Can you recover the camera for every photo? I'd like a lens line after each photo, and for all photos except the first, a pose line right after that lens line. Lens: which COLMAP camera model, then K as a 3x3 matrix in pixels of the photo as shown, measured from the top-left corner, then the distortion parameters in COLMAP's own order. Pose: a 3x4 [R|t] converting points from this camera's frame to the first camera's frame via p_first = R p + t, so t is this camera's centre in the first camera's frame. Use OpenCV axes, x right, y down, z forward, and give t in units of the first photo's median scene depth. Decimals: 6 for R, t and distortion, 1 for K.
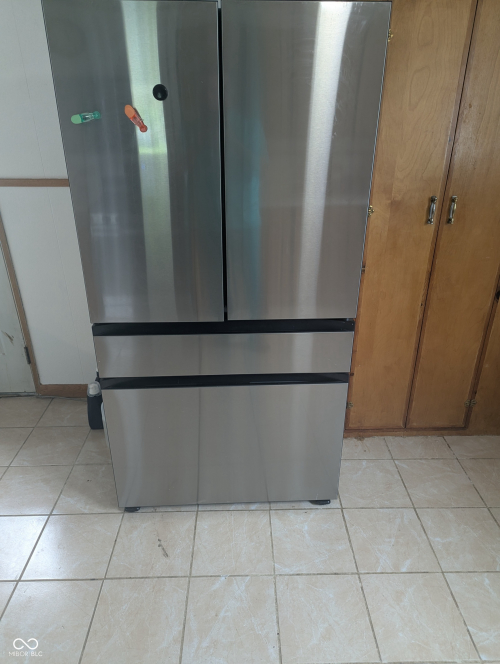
lens RADIAL K [[467.8, 0, 250.0], [0, 467.8, 332.0], [0, 0, 1]] dist [0.057371, -0.049178]
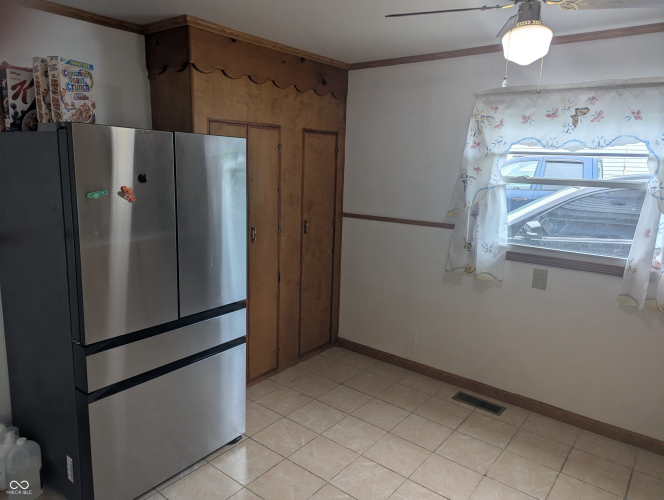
lens RADIAL K [[467.8, 0, 332.0], [0, 467.8, 250.0], [0, 0, 1]] dist [0.057371, -0.049178]
pose [[0.627077, -0.119901, 0.769674, -0.677026], [0.298184, 0.949771, -0.094982, 0.042471], [-0.719626, 0.289065, 0.631332, -0.250858]]
